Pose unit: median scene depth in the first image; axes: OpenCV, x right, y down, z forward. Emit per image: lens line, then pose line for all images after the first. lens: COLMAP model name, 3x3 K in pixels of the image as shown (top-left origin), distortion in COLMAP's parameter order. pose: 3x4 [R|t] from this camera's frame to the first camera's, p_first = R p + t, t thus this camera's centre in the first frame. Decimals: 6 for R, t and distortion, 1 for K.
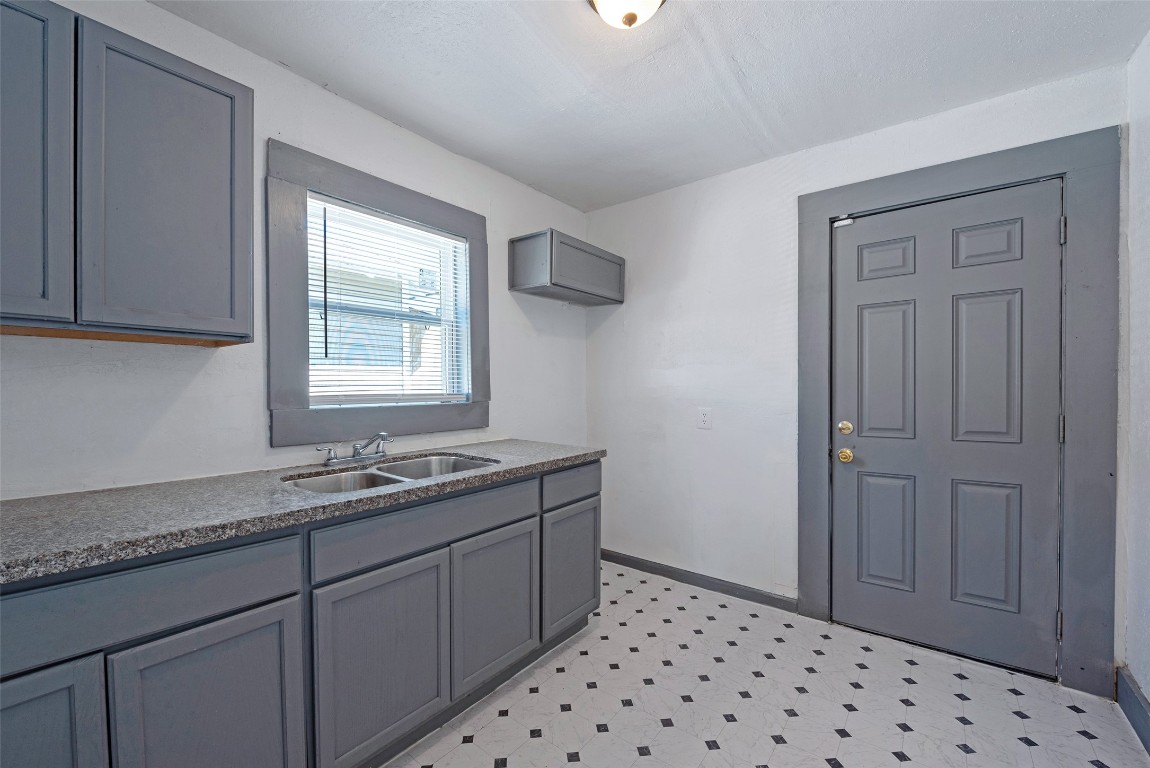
lens RADIAL K [[465.6, 0, 574.0], [0, 465.6, 386.6], [0, 0, 1]] dist [-0.004693, -0.000213]
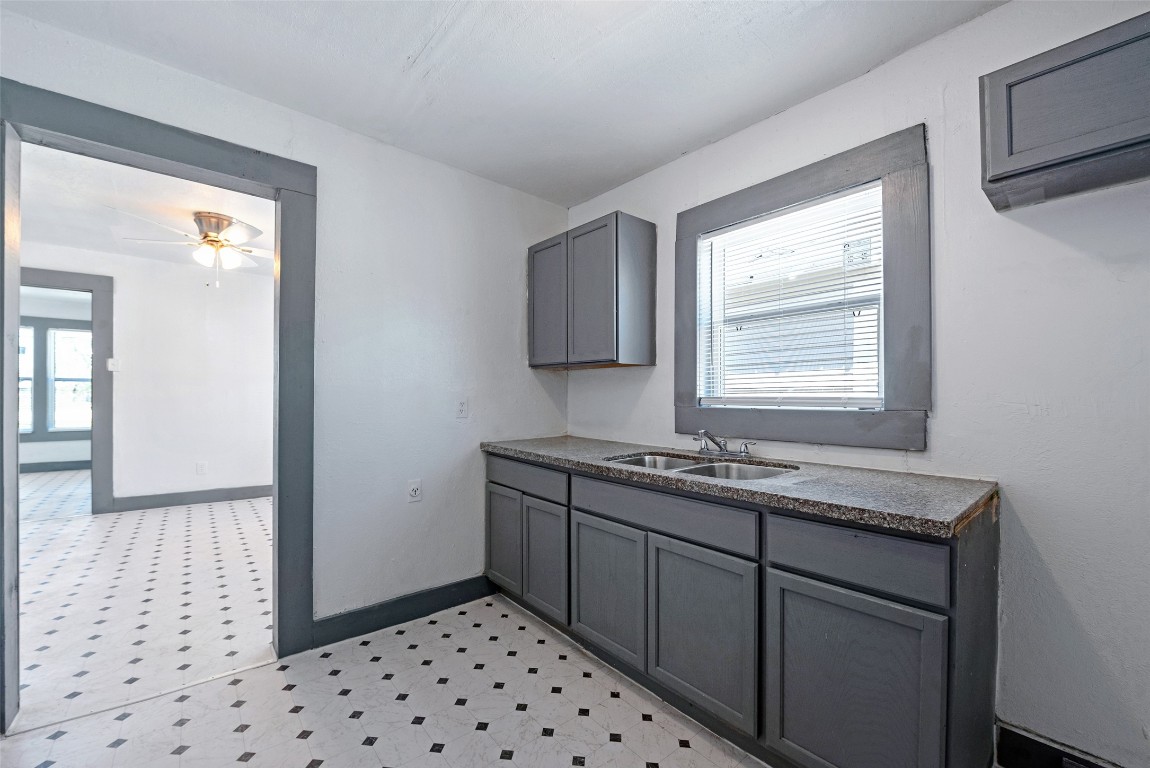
lens RADIAL K [[465.6, 0, 573.8], [0, 465.6, 392.2], [0, 0, 1]] dist [-0.004693, -0.000213]
pose [[-0.209359, -0.000140, -0.977839, 0.777970], [0.002226, 0.999997, -0.000619, 0.007871], [0.977836, -0.002307, -0.209358, 0.964961]]
